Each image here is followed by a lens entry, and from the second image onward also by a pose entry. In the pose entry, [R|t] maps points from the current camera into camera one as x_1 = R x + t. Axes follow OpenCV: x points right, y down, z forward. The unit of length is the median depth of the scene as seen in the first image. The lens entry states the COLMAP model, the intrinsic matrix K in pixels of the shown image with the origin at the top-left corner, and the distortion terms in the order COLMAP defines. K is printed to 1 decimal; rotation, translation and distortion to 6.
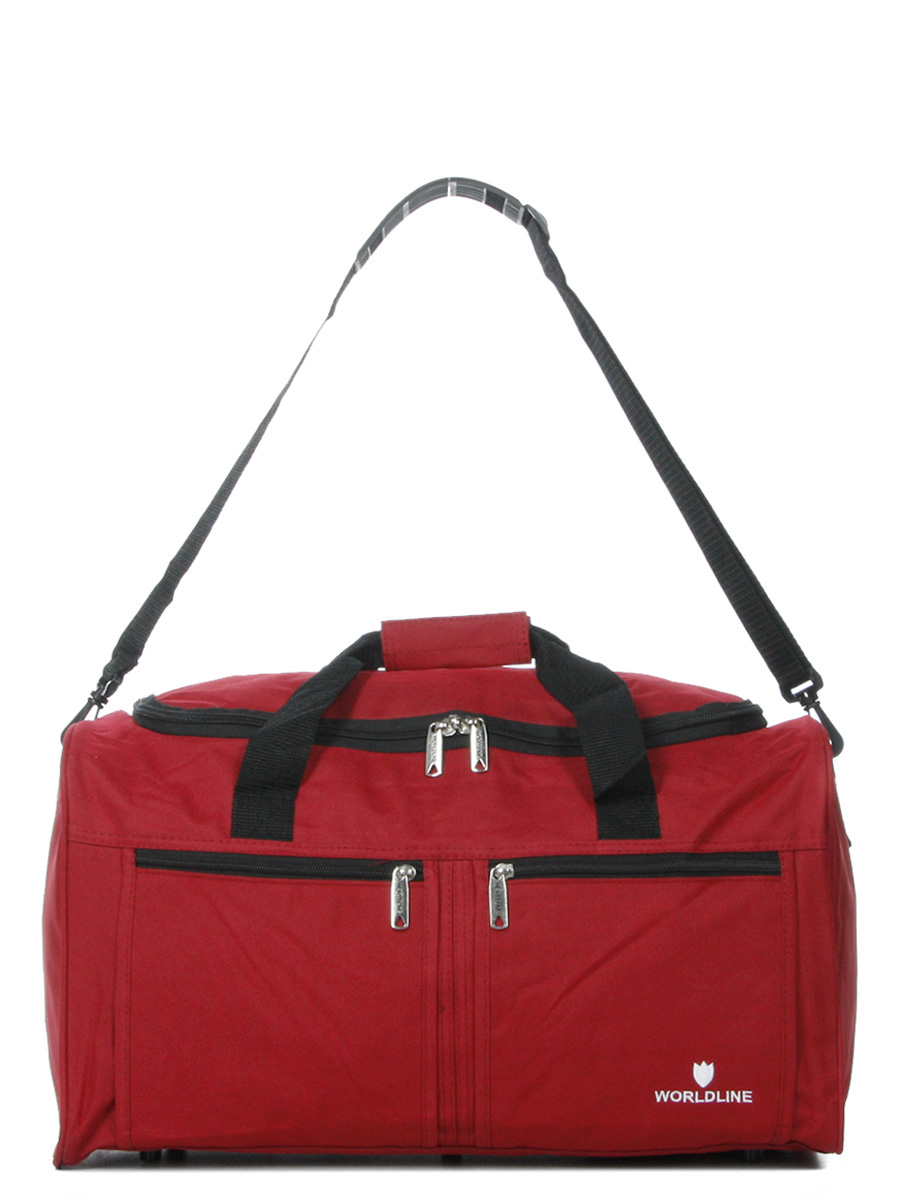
lens RADIAL K [[1309.7, 0, 450.0], [0, 1309.7, 600.0], [0, 0, 1]] dist [-0.051628, 0.207605]
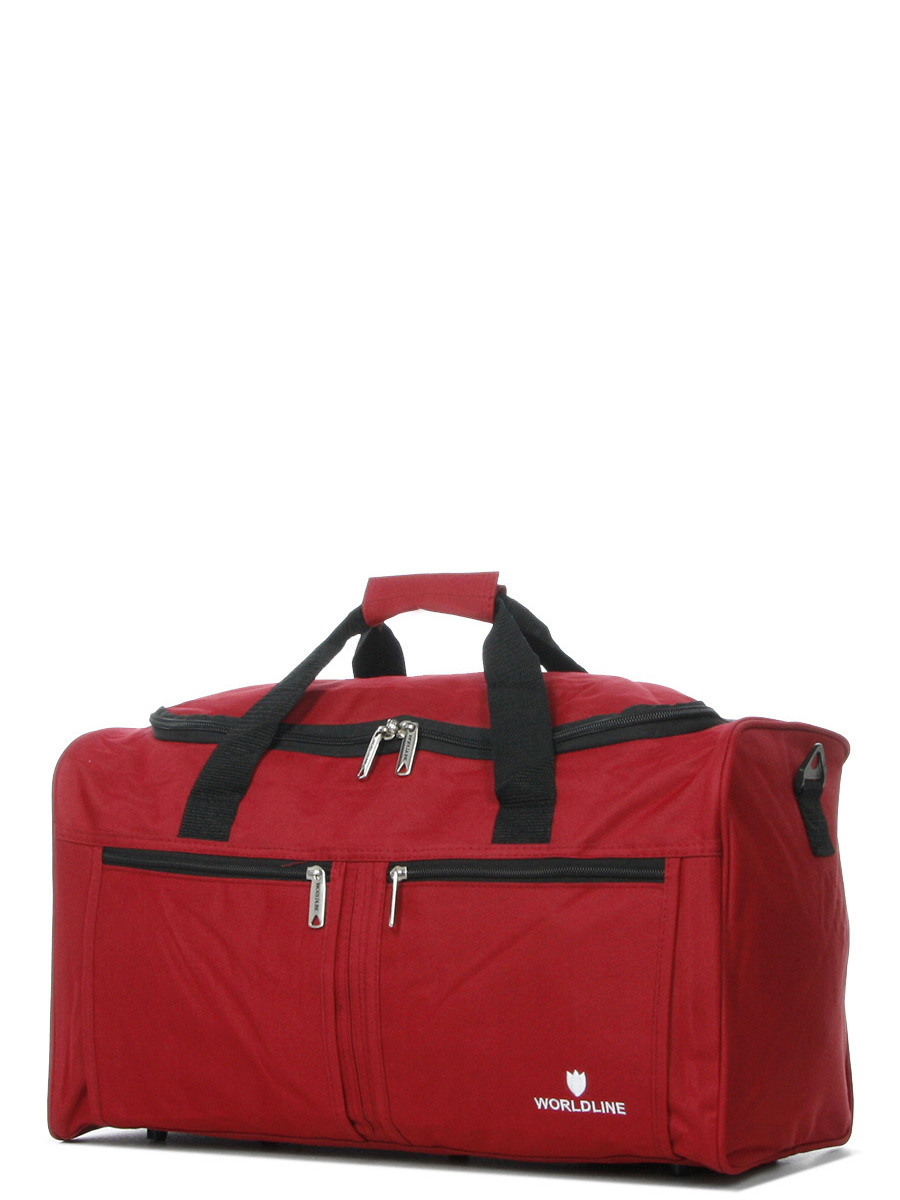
lens RADIAL K [[1309.7, 0, 450.0], [0, 1309.7, 600.0], [0, 0, 1]] dist [-0.051628, 0.207605]
pose [[0.972250, -0.030807, -0.231907, 0.323671], [0.030213, 0.999525, -0.006112, 0.002352], [0.231985, -0.001064, 0.972719, 0.020386]]
